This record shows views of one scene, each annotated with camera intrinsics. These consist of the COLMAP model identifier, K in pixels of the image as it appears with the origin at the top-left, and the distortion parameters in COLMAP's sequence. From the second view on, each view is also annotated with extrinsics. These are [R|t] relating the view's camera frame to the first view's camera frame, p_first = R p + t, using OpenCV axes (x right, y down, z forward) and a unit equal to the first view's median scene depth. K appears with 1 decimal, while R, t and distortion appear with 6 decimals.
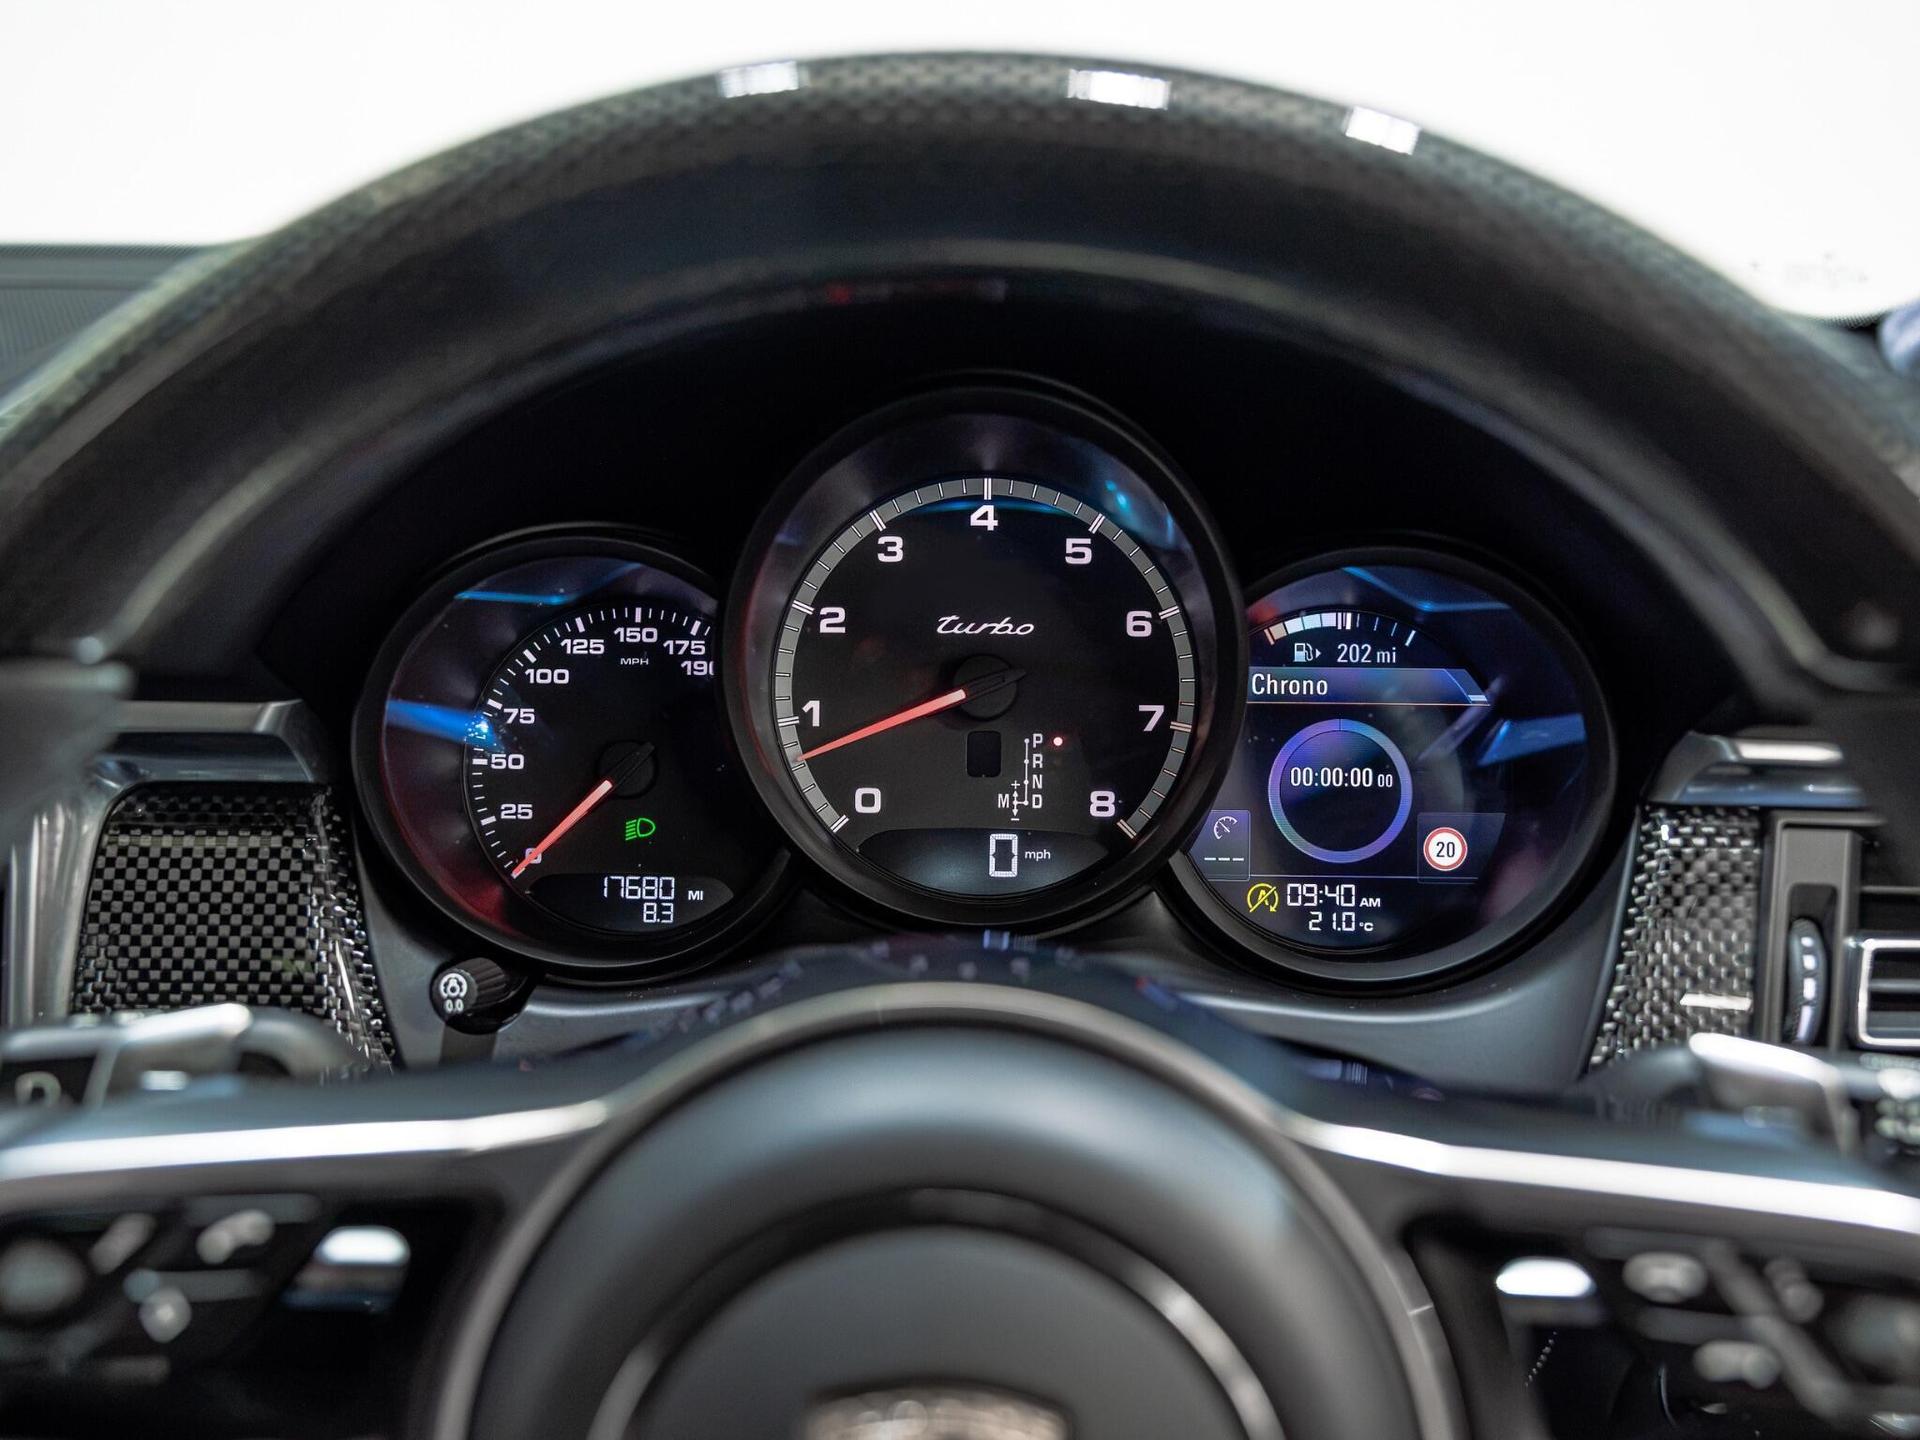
lens RADIAL K [[1937.2, 0, 949.1], [0, 1937.2, 716.1], [0, 0, 1]] dist [0.005433, 0.000000]
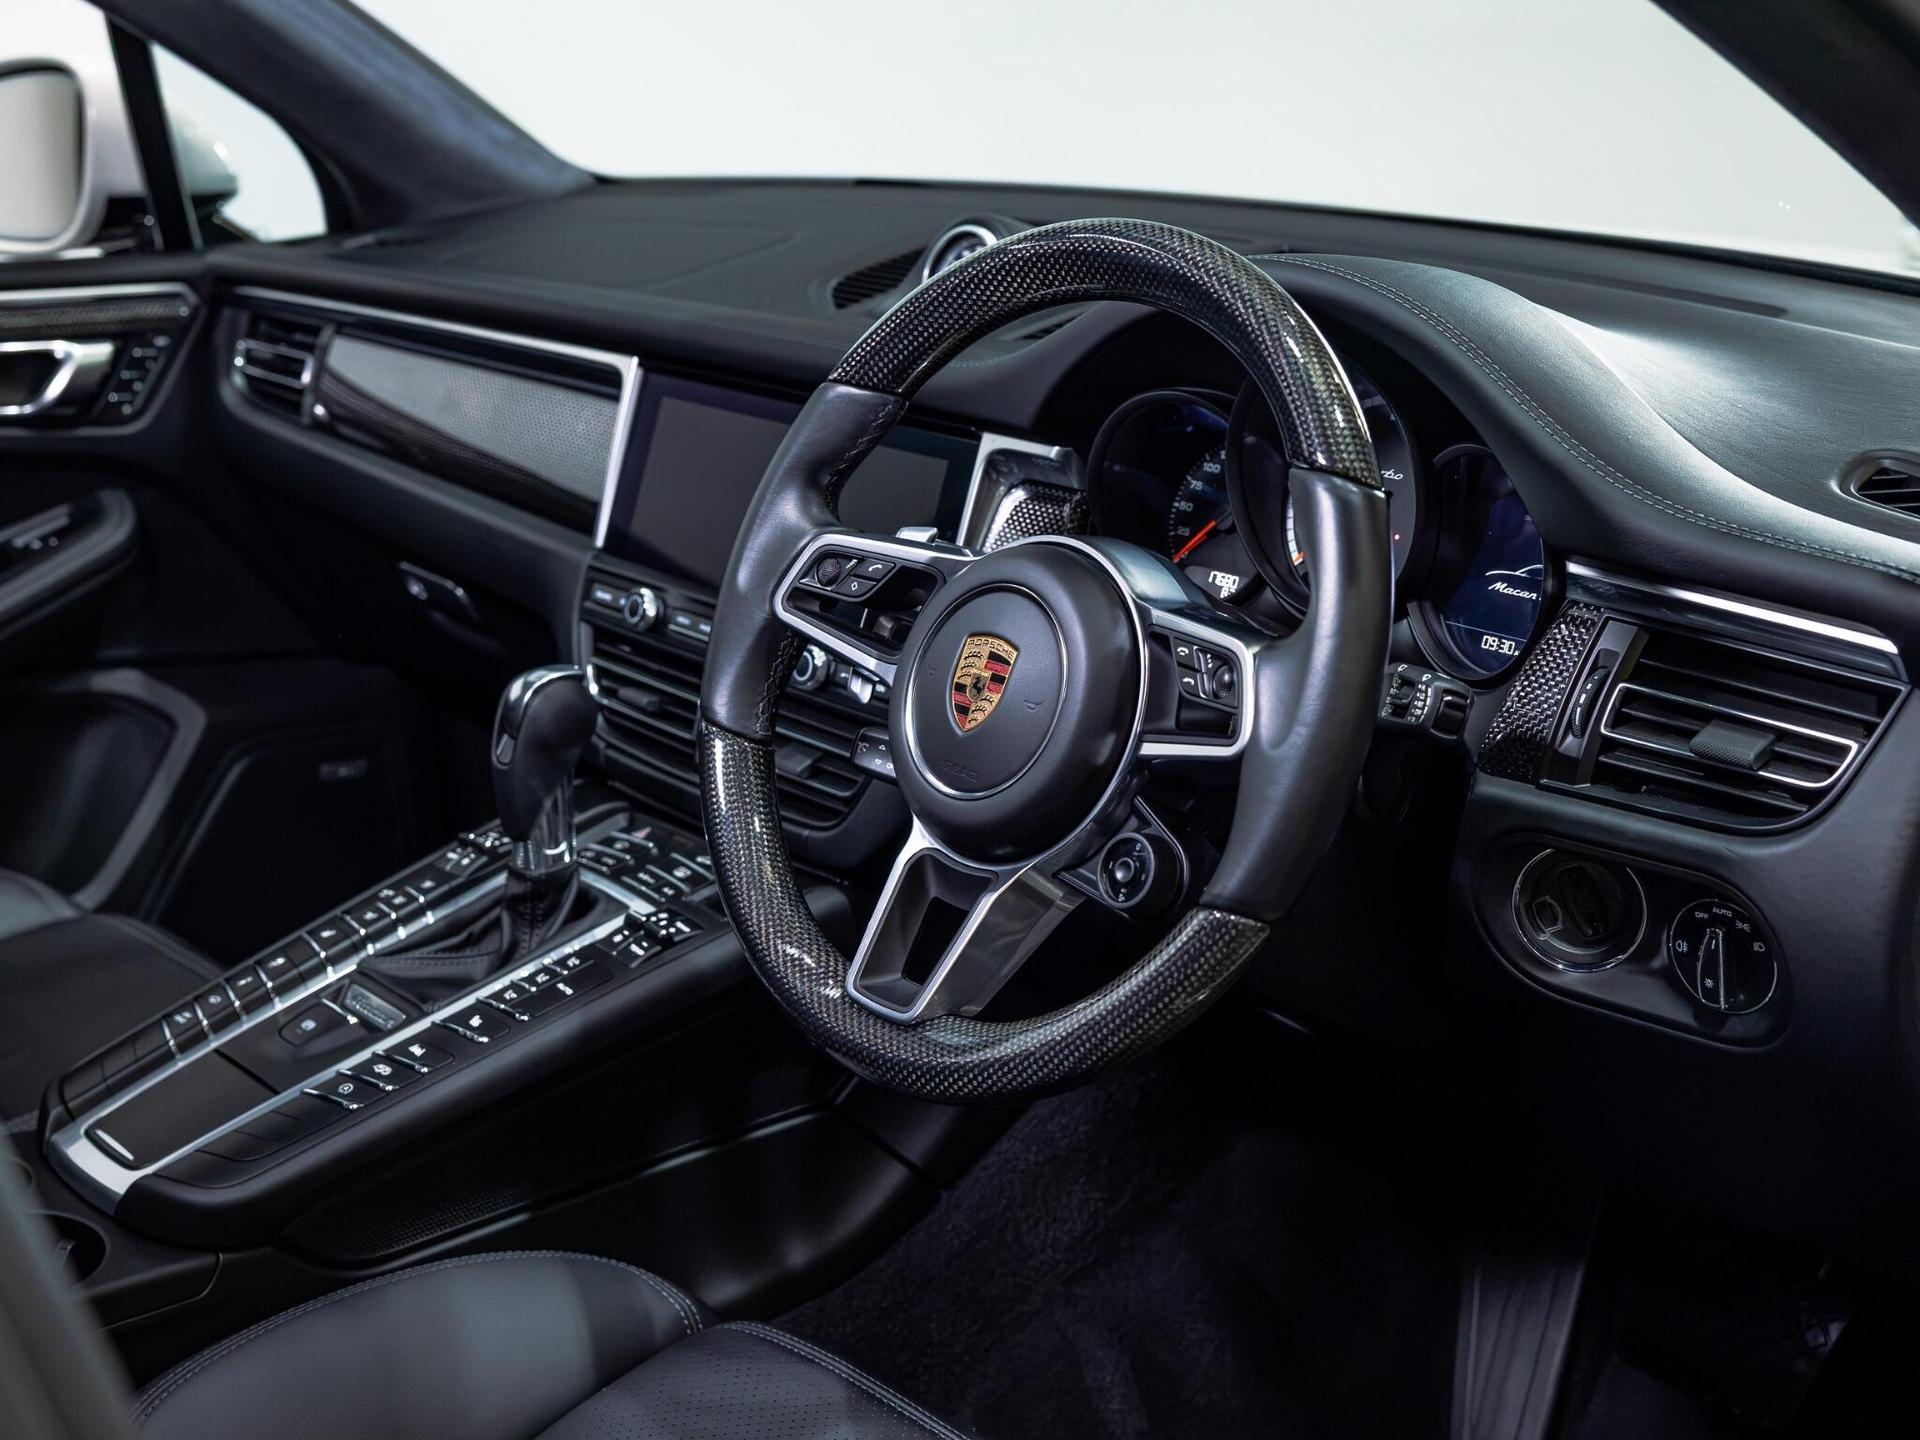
lens RADIAL K [[2665.9, 0, 956.7], [0, 2665.9, 706.4], [0, 0, 1]] dist [0.051002, 0.000000]
pose [[0.702536, 0.211229, -0.679577, 1.552824], [-0.223955, 0.972038, 0.070612, 0.084710], [0.675490, 0.102588, 0.730198, -1.175896]]
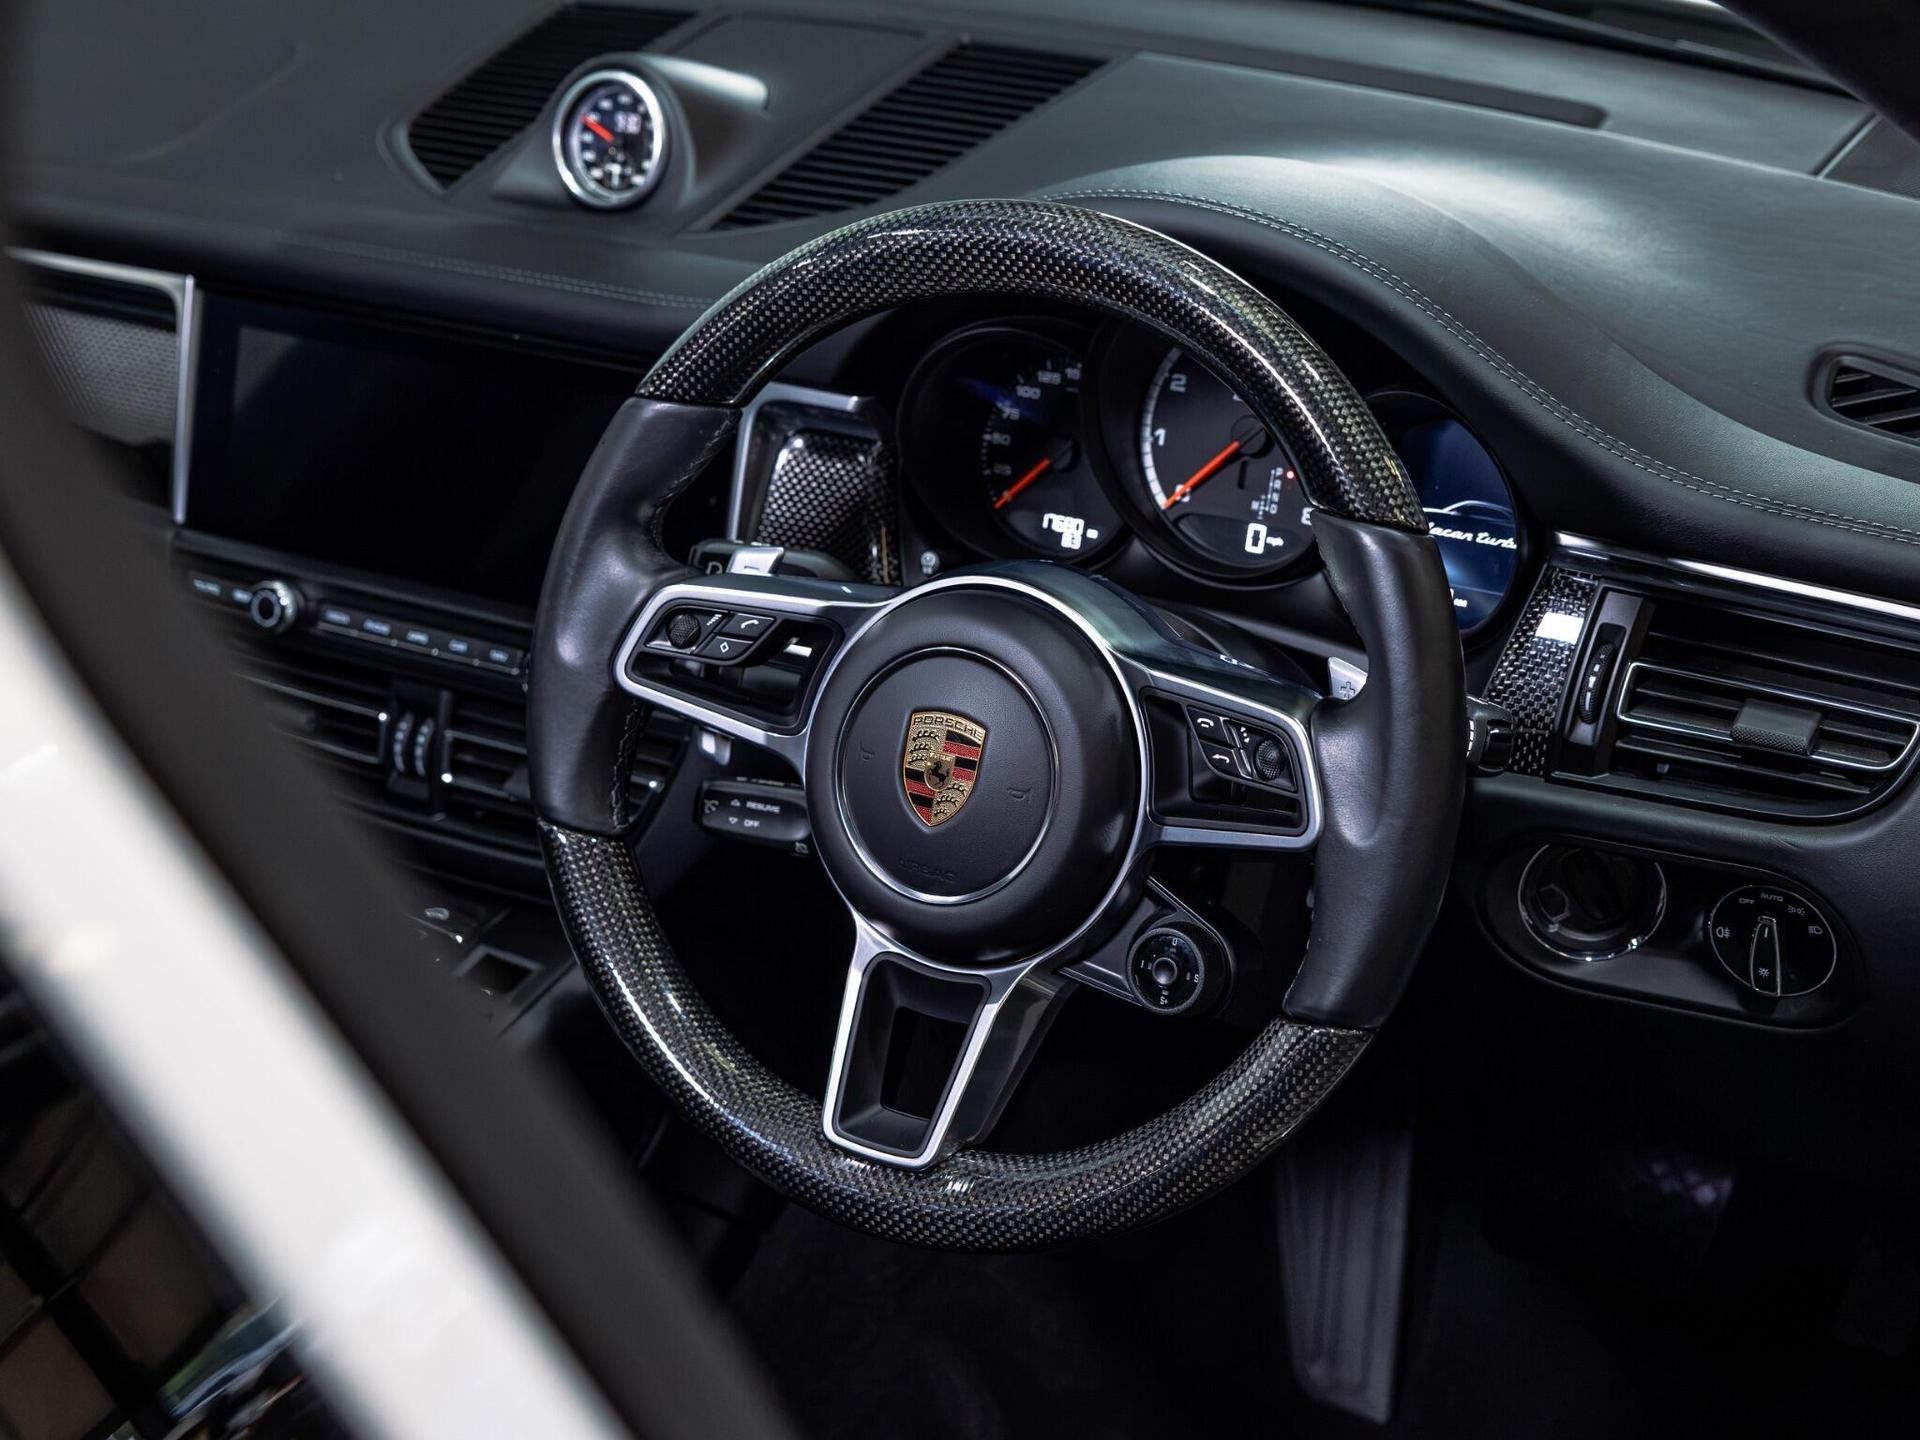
lens RADIAL K [[3405.8, 0, 970.2], [0, 3405.8, 724.8], [0, 0, 1]] dist [0.094377, 0.000000]
pose [[0.883270, 0.177977, -0.433773, 1.106513], [-0.111634, 0.978377, 0.174114, -0.252492], [0.455382, -0.105366, 0.884039, -1.706174]]
